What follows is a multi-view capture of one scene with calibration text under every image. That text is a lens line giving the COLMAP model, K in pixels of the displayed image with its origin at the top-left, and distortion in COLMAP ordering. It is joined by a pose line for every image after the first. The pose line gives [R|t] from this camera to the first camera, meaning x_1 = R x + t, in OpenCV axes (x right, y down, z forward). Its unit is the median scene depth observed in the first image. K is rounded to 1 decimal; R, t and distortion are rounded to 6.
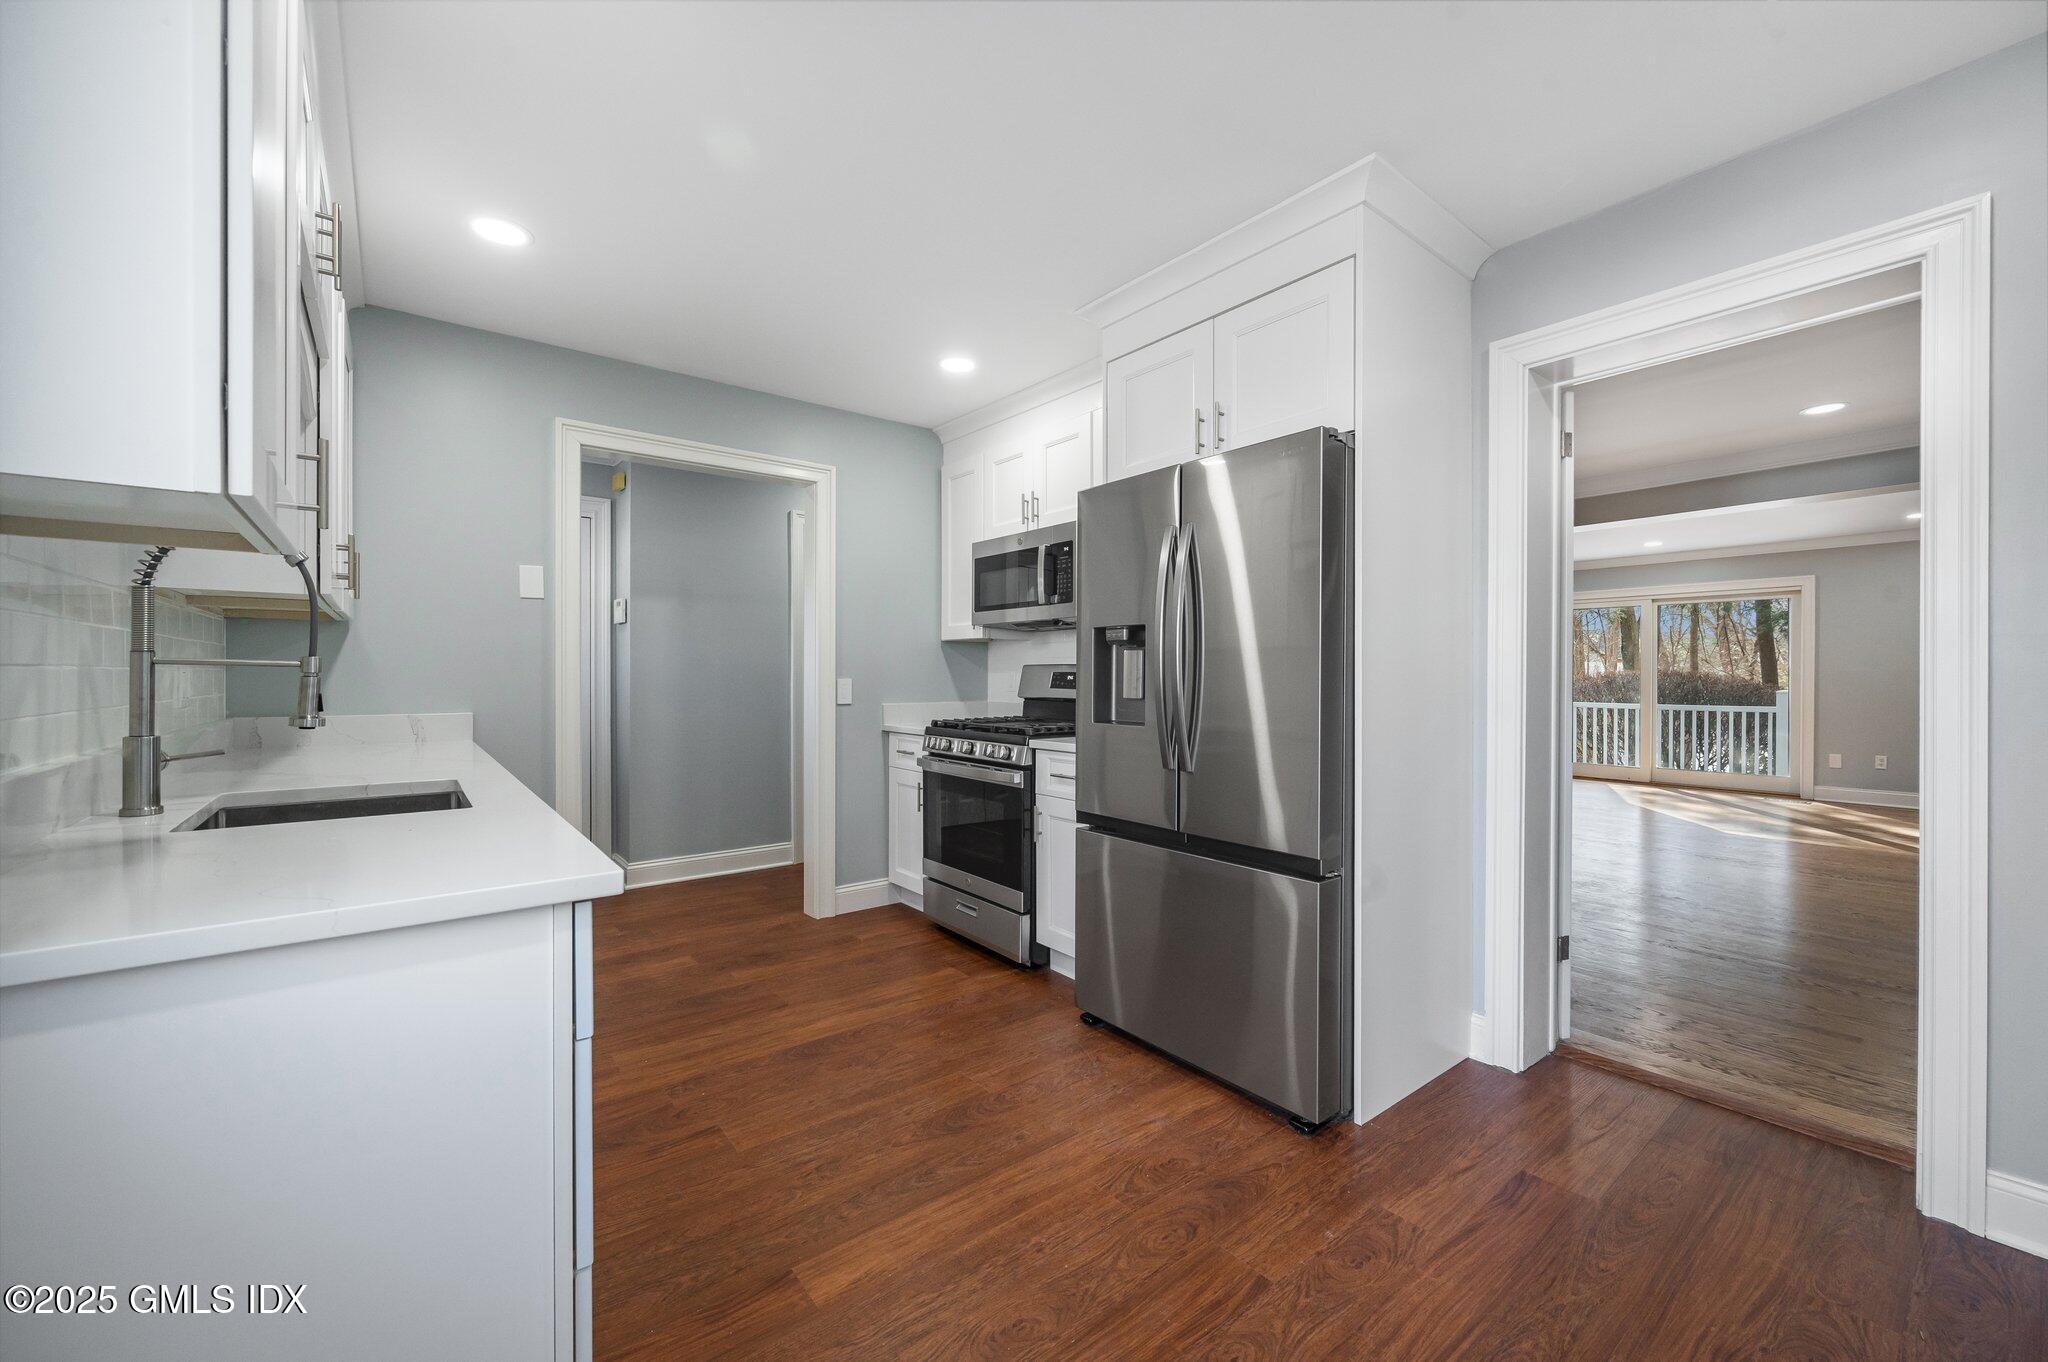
lens RADIAL K [[807.5, 0, 1000.1], [0, 807.5, 681.9], [0, 0, 1]] dist [-0.005287, 0.000038]
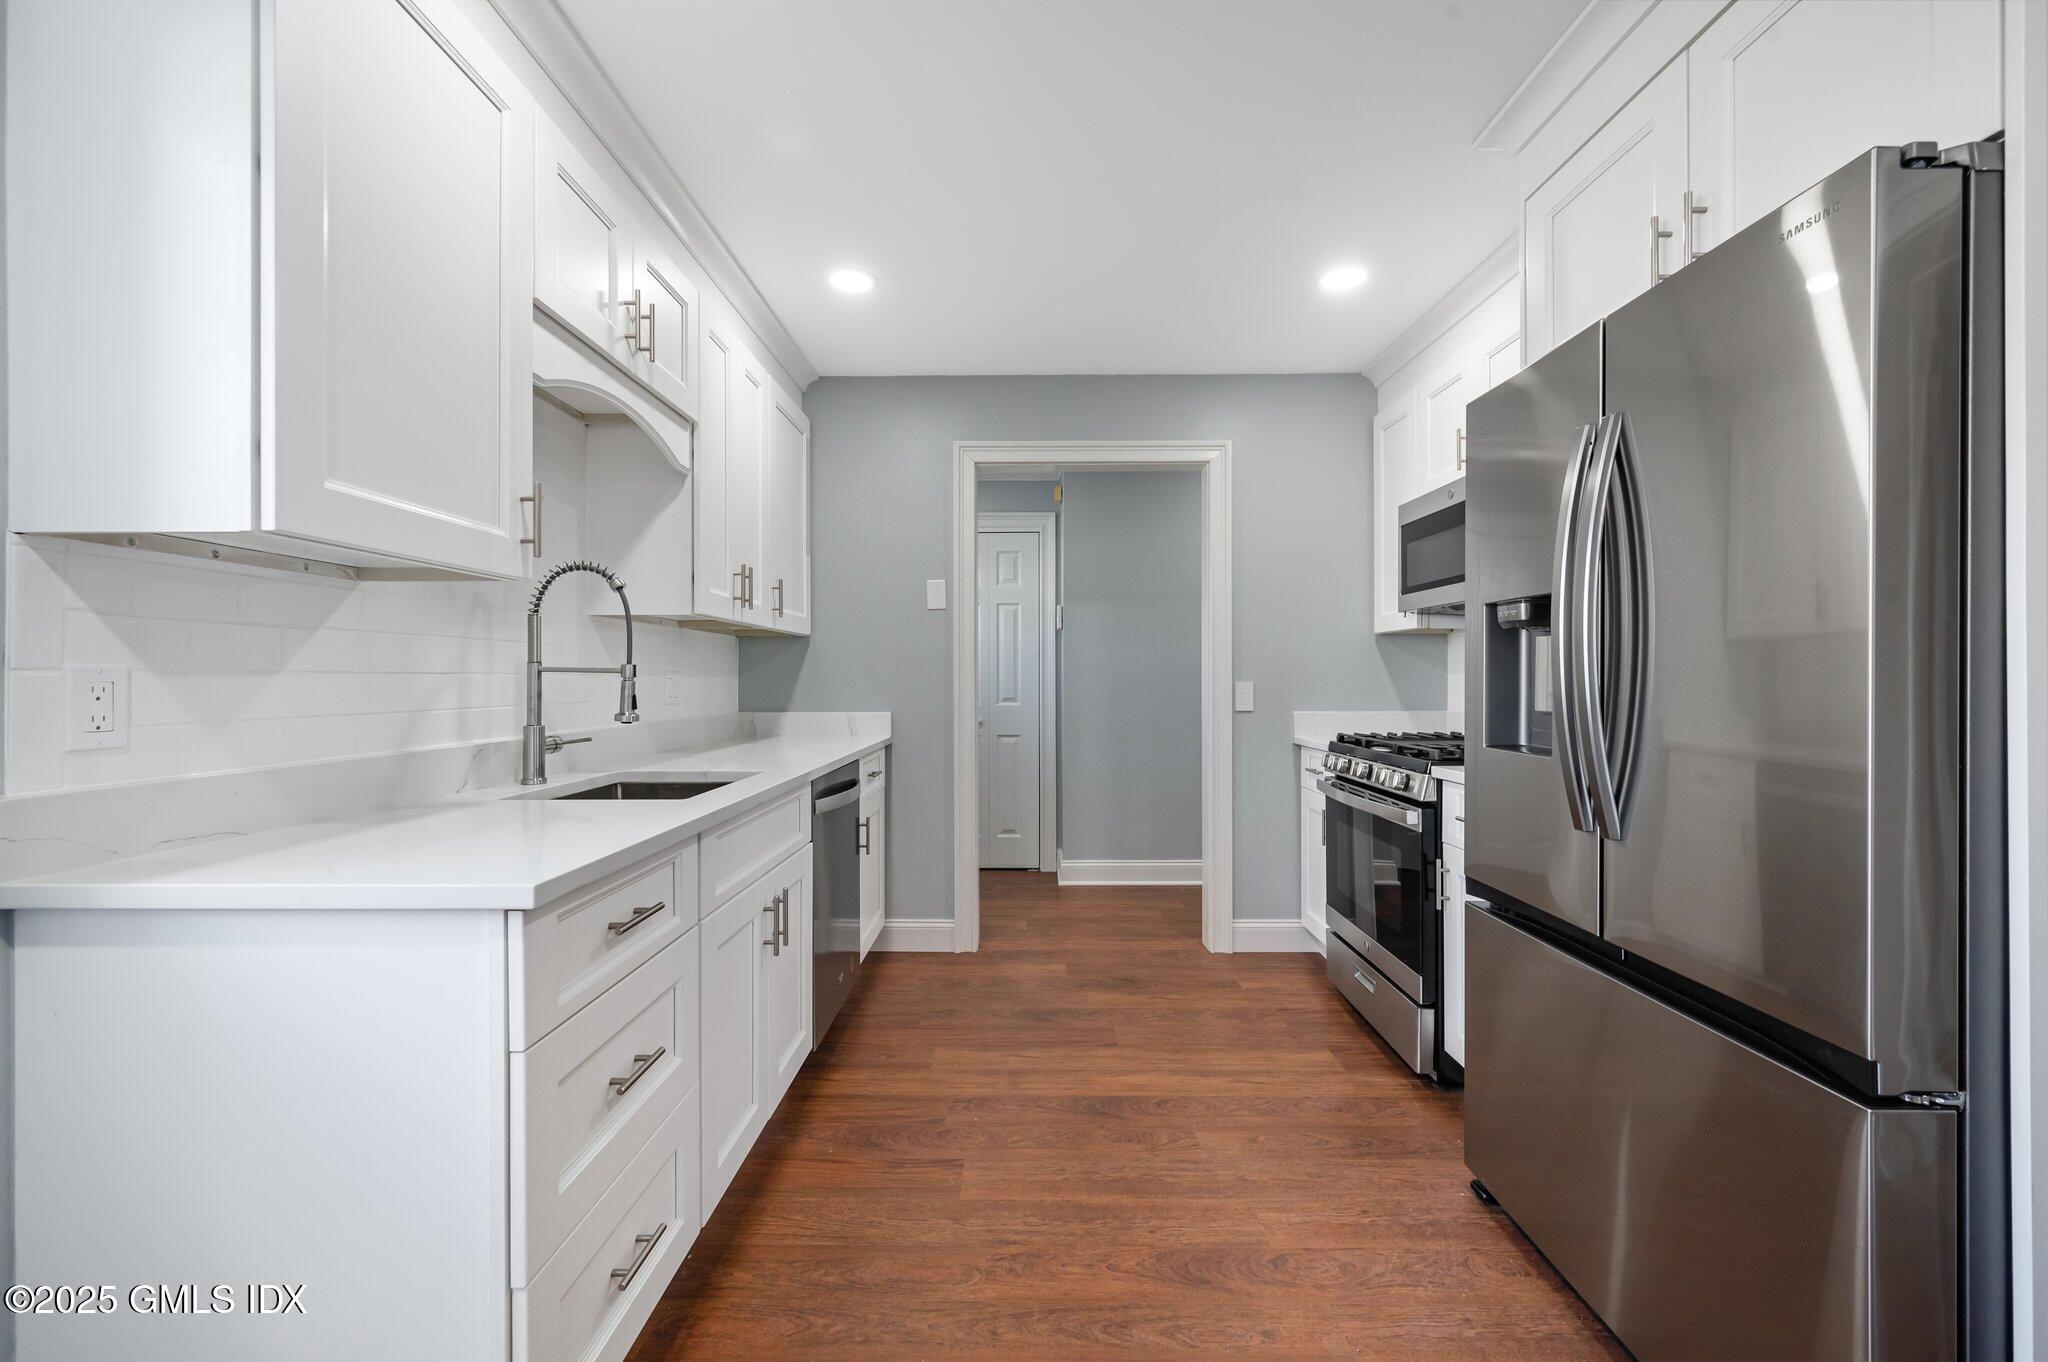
lens RADIAL K [[807.5, 0, 1013.4], [0, 807.5, 681.1], [0, 0, 1]] dist [-0.005287, 0.000038]
pose [[0.785328, -0.002312, -0.619075, 0.178550], [-0.000943, 0.999987, -0.004931, -0.000175], [0.619079, 0.004456, 0.785316, 0.193996]]
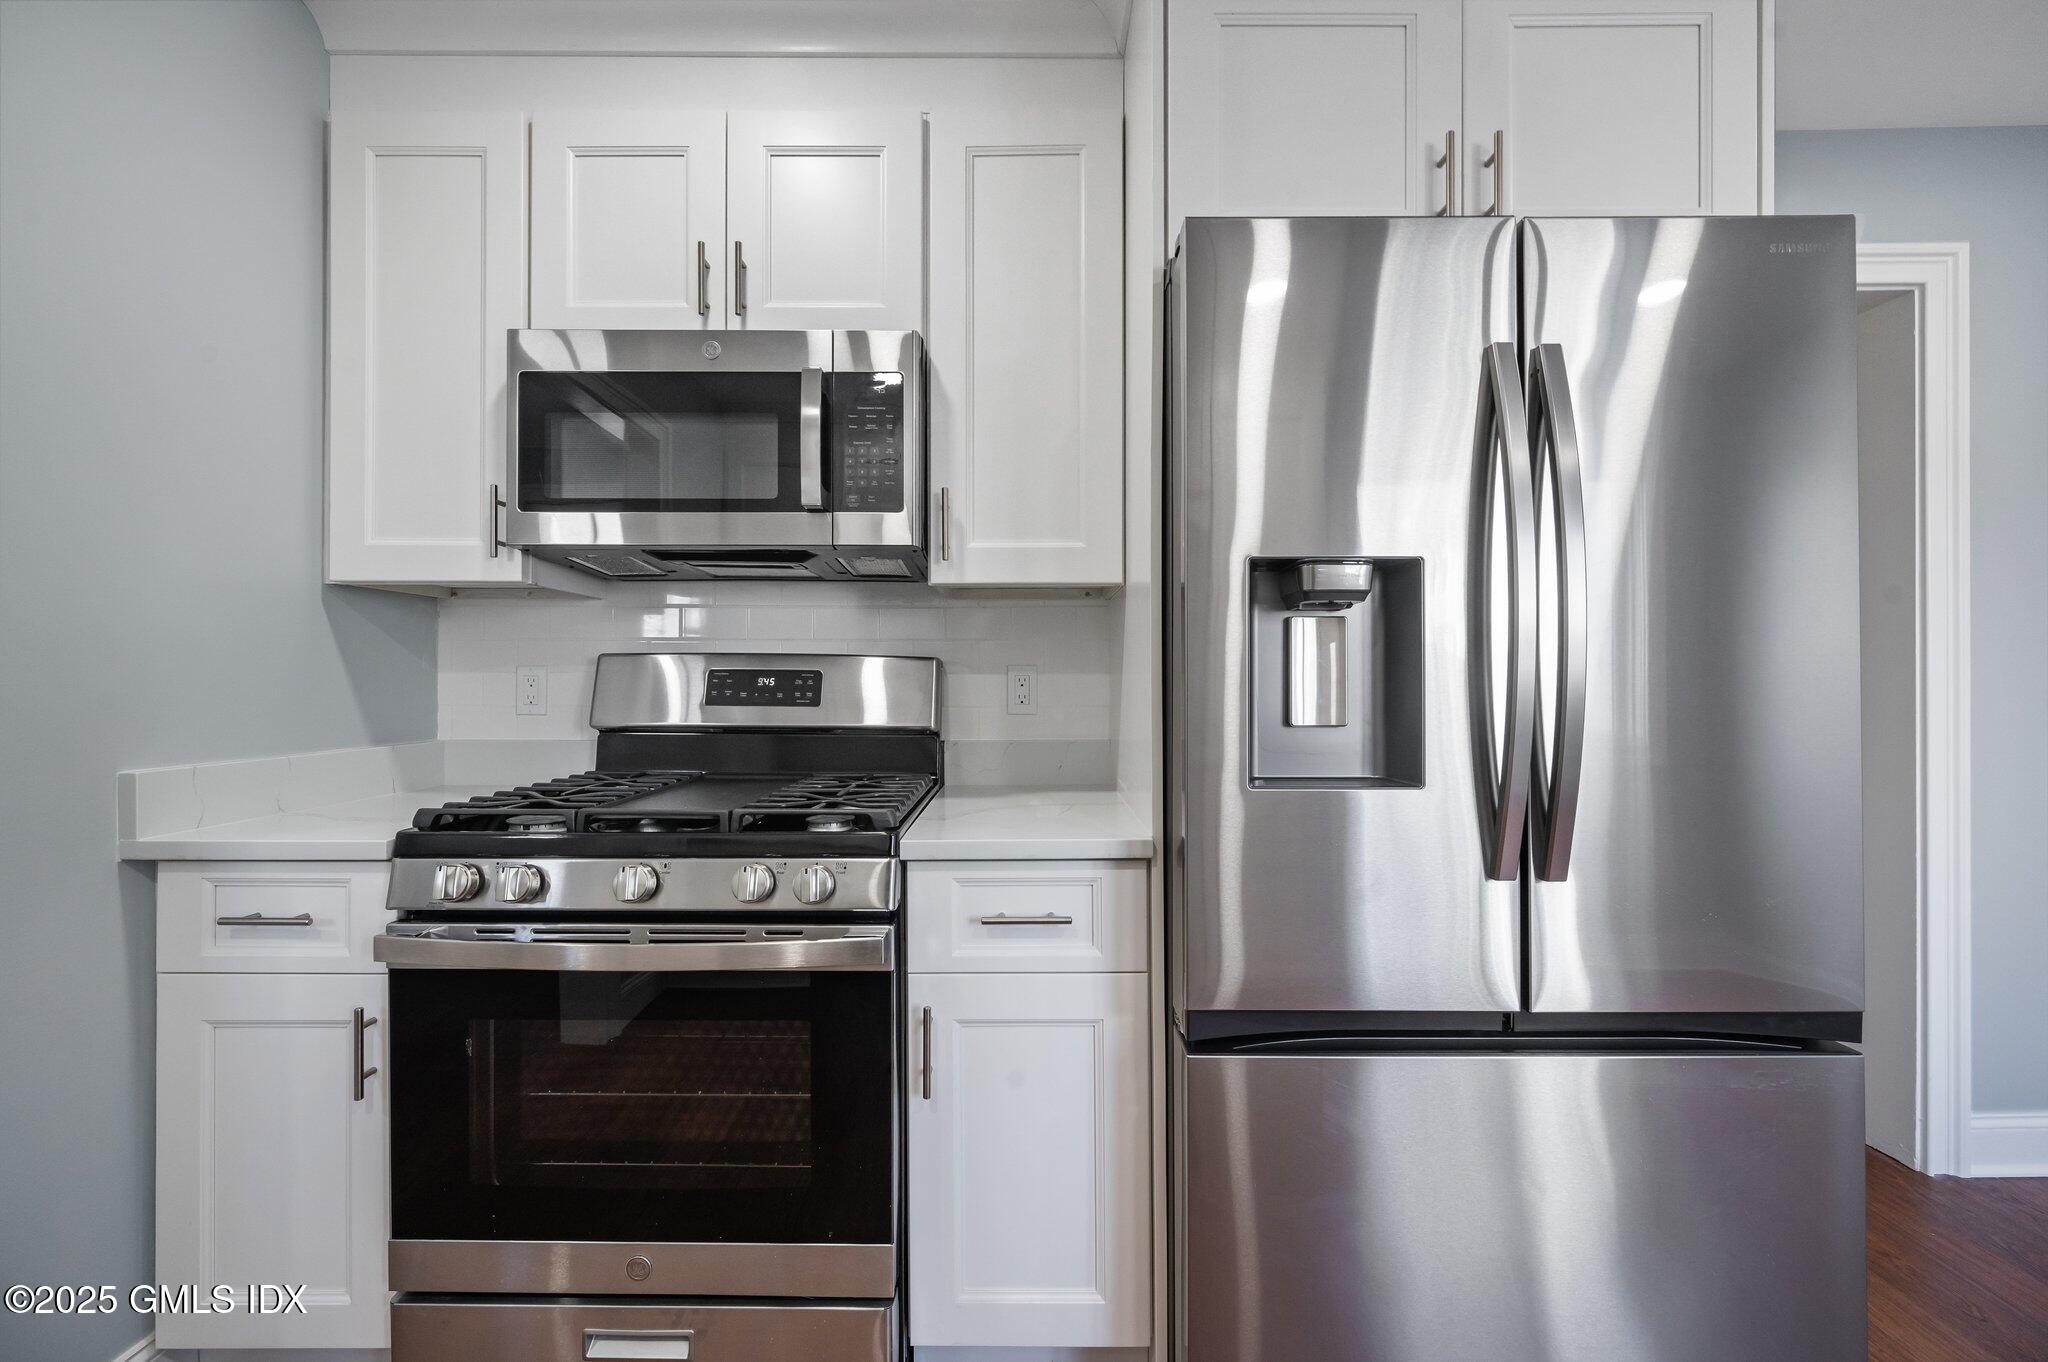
lens RADIAL K [[807.5, 0, 1014.7], [0, 807.5, 682.3], [0, 0, 1]] dist [-0.005287, 0.000038]
pose [[0.606314, -0.001627, 0.795224, -0.222694], [0.008414, 0.999955, -0.004370, -0.001840], [-0.795181, 0.009340, 0.606300, 0.678323]]
